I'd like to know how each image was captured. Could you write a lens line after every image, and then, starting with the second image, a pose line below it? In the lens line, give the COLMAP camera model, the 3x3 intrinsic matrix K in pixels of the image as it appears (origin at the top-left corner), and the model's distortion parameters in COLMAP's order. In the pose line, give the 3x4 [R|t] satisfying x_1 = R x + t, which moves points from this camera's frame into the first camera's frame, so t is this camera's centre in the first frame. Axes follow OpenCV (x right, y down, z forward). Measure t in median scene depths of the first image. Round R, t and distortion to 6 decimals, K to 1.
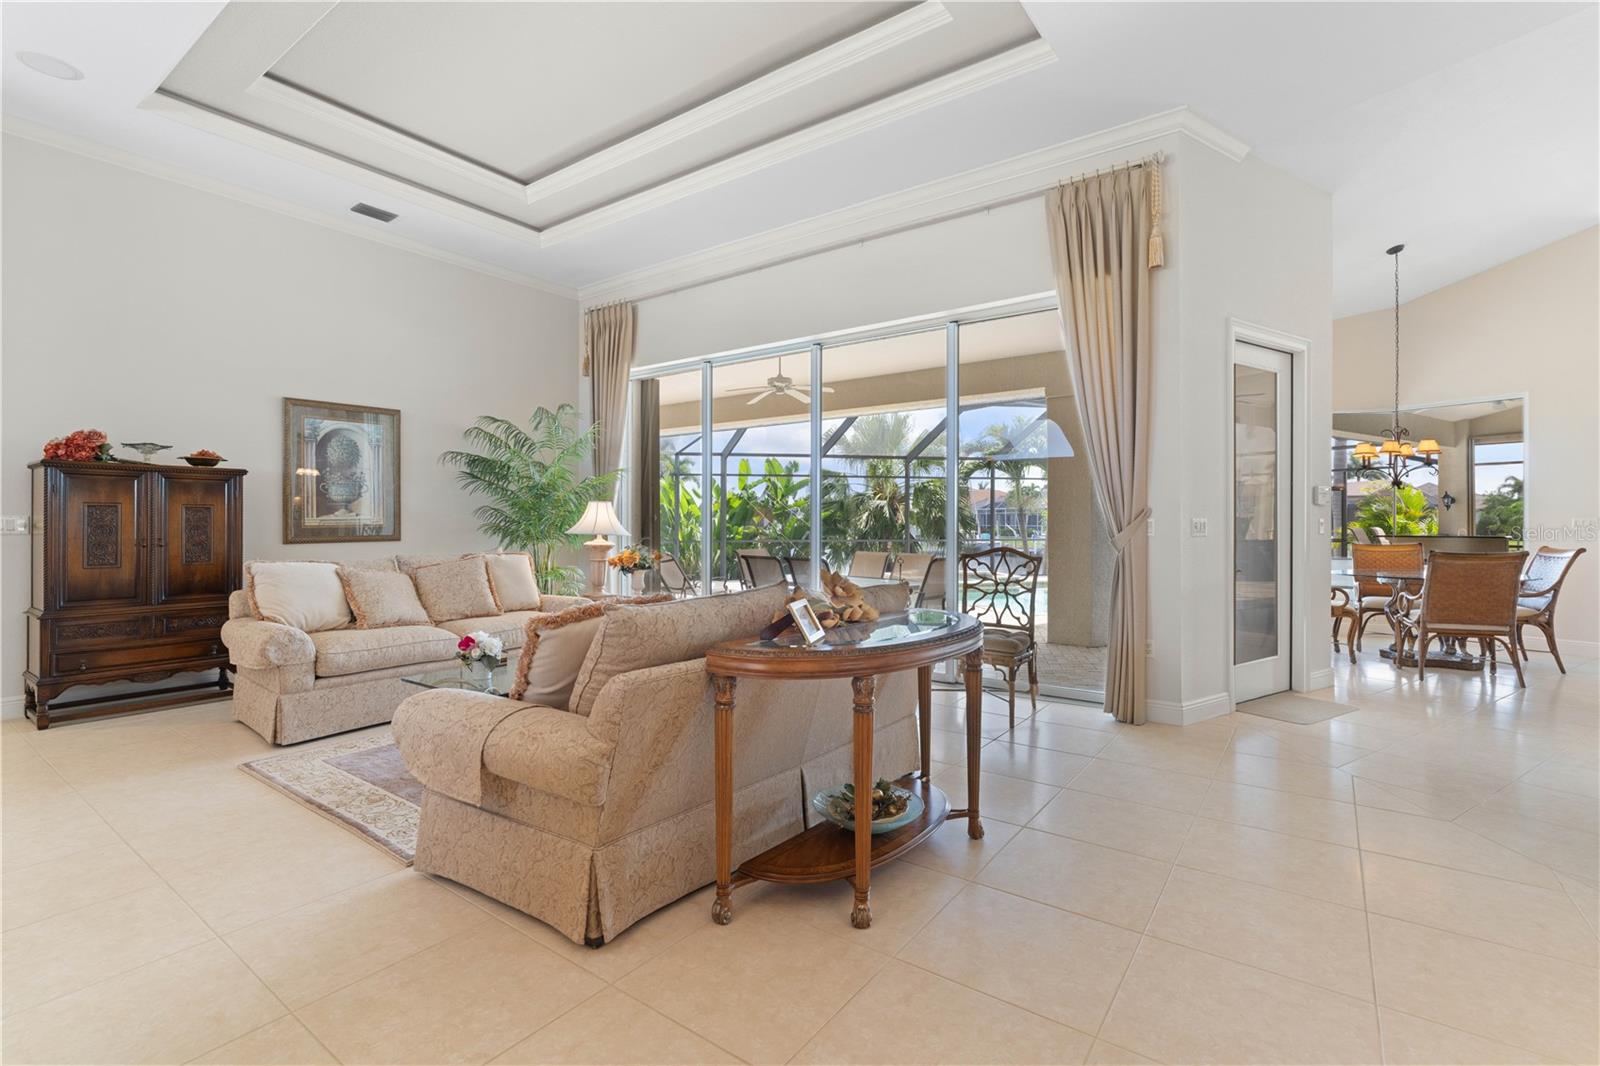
lens RADIAL K [[722.1, 0, 801.8], [0, 722.1, 522.4], [0, 0, 1]] dist [-0.008684, 0.003040]
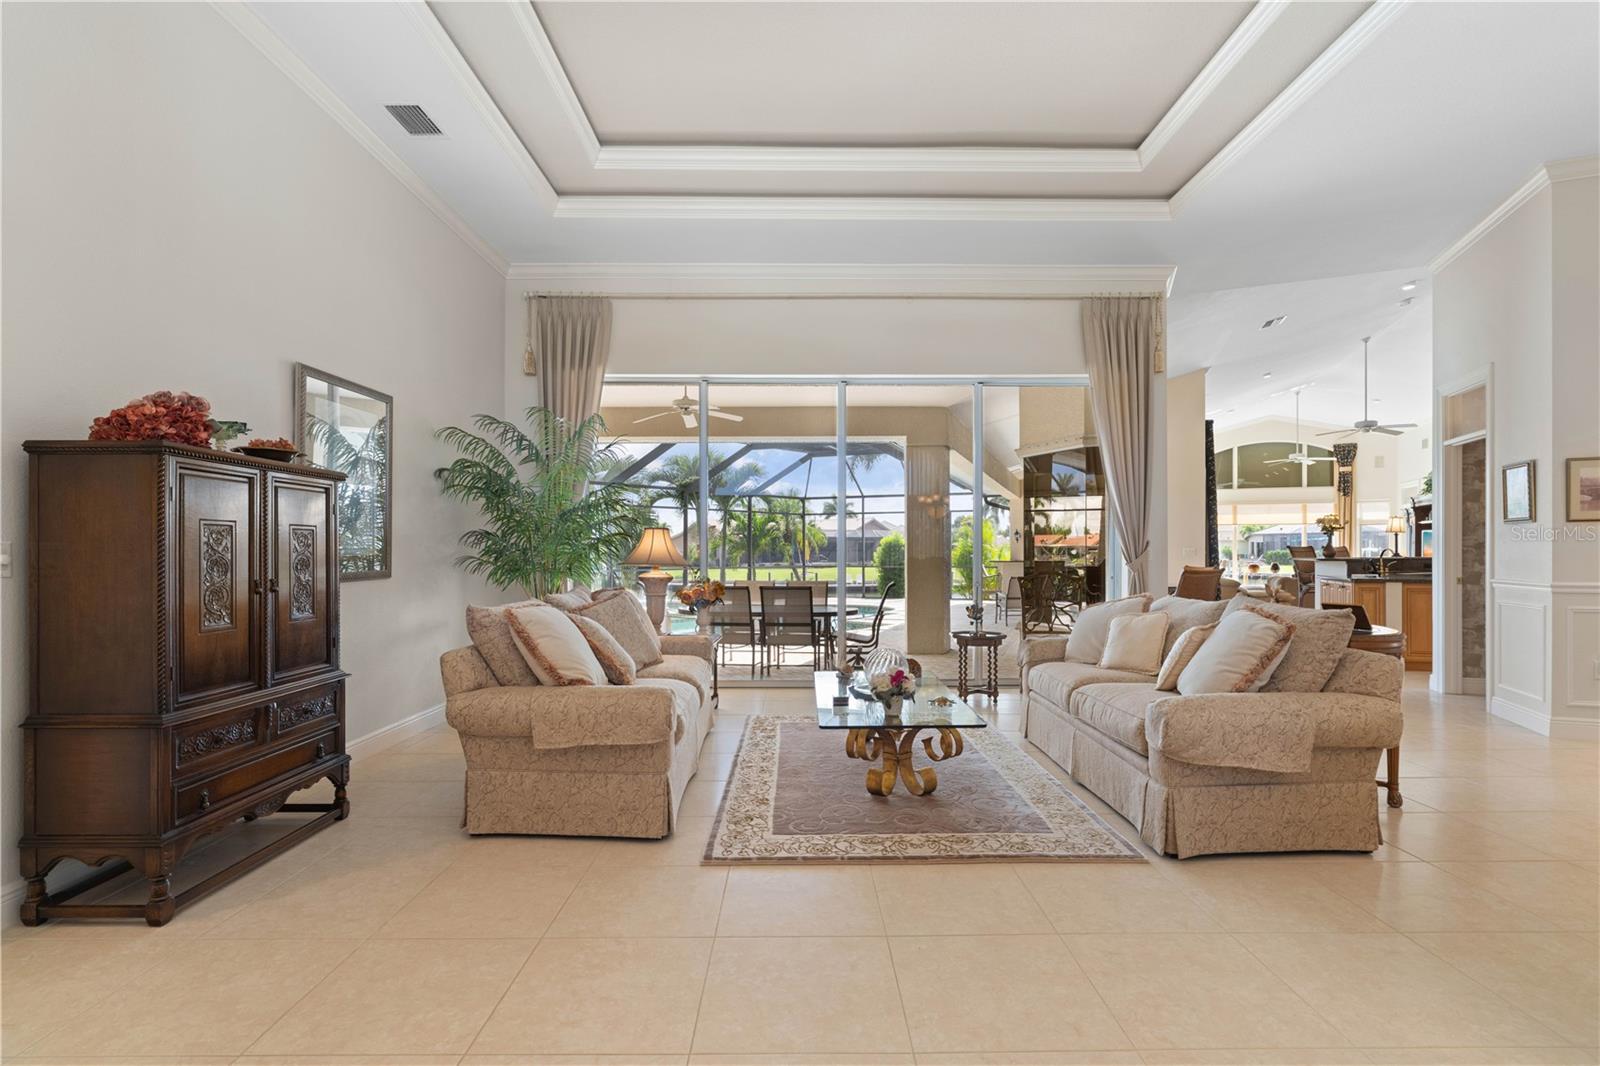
lens RADIAL K [[722.1, 0, 775.8], [0, 722.1, 562.2], [0, 0, 1]] dist [-0.008684, 0.003040]
pose [[0.808852, -0.009854, 0.587930, -0.796765], [-0.001058, 0.999834, 0.018213, -0.002863], [-0.588012, -0.015353, 0.808707, 0.216042]]
